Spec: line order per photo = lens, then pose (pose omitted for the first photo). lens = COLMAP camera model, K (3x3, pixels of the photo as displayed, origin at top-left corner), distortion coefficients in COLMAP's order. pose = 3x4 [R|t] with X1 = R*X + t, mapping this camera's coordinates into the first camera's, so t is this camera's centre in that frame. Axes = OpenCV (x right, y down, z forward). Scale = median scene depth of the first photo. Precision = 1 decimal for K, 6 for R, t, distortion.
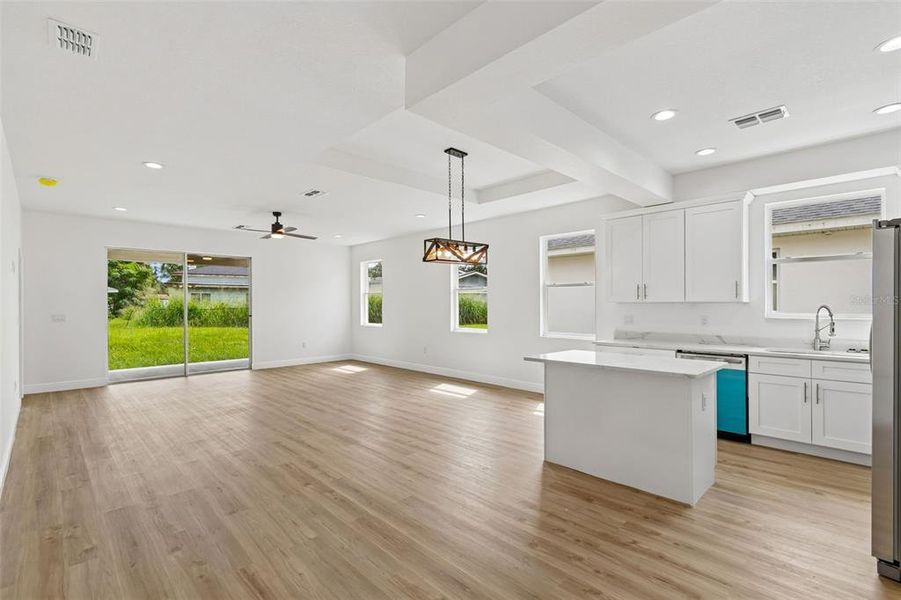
lens RADIAL K [[408.1, 0, 452.2], [0, 408.1, 302.8], [0, 0, 1]] dist [0.000608, -0.000665]
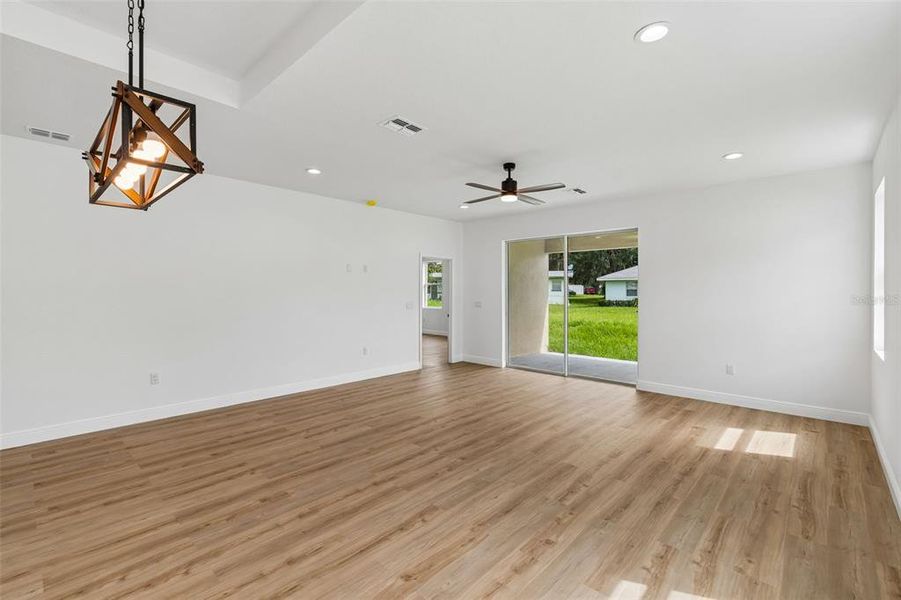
lens RADIAL K [[402.5, 0, 446.0], [0, 402.5, 295.8], [0, 0, 1]] dist [0.002548, -0.000807]
pose [[0.031399, 0.018324, -0.999339, 0.266558], [0.000890, 0.999831, 0.018361, -0.010232], [0.999507, -0.001466, 0.031377, 0.934320]]
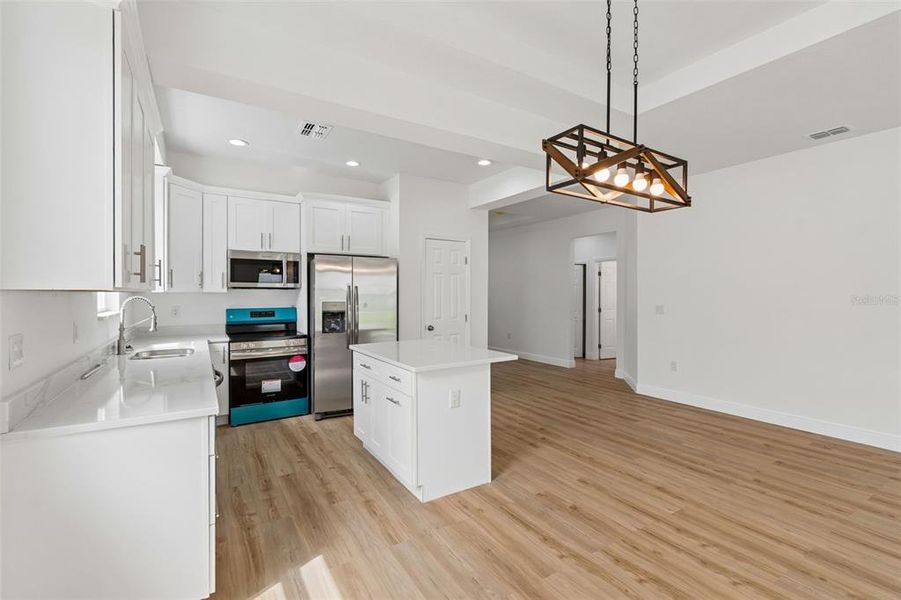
lens RADIAL K [[408.1, 0, 452.2], [0, 408.1, 302.8], [0, 0, 1]] dist [0.000608, -0.000665]
pose [[-0.973493, -0.001360, 0.228715, 0.065911], [0.002289, 0.999874, 0.015688, 0.003663], [-0.228707, 0.015796, -0.973367, 1.086229]]
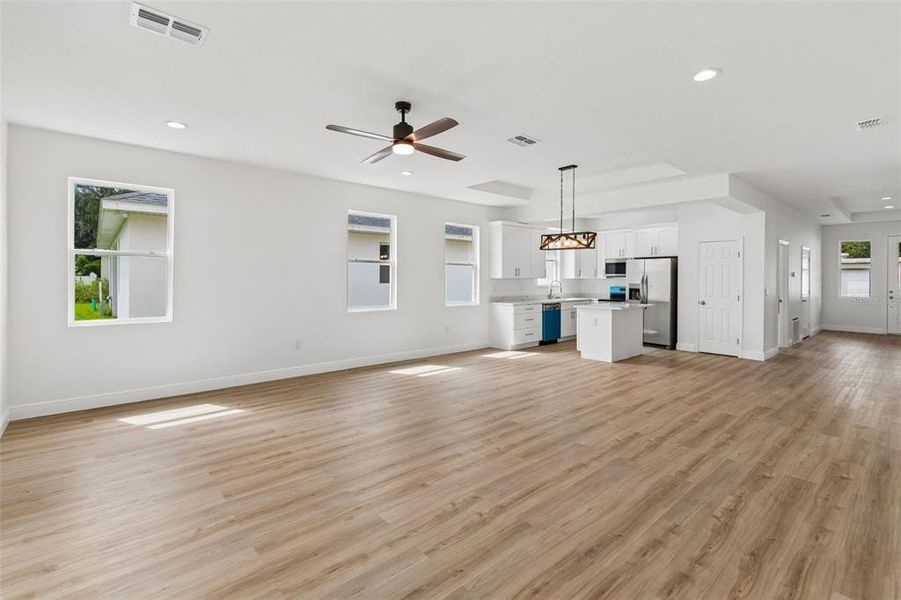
lens RADIAL K [[405.1, 0, 444.3], [0, 405.1, 277.5], [0, 0, 1]] dist [0.000469, -0.000087]
pose [[0.073015, 0.006254, 0.997311, -1.008842], [-0.008923, 0.999944, -0.005618, 0.005902], [-0.997291, -0.008489, 0.073066, 0.972618]]
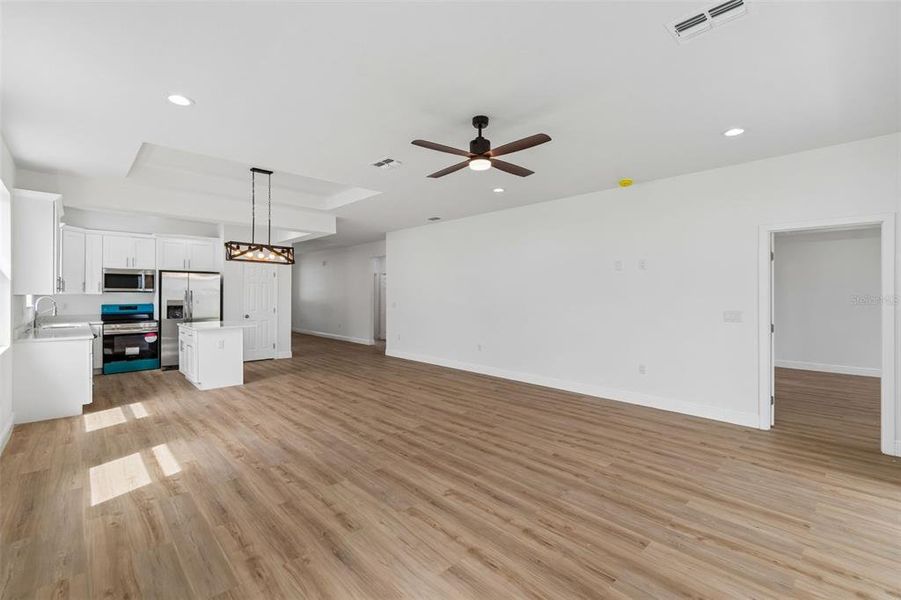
lens RADIAL K [[401.7, 0, 449.0], [0, 401.7, 299.2], [0, 0, 1]] dist [0.002663, -0.000496]
pose [[-0.999346, 0.000937, 0.036147, -0.432731], [0.001166, 0.999979, 0.006314, 0.003728], [-0.036140, 0.006352, -0.999327, 1.608247]]
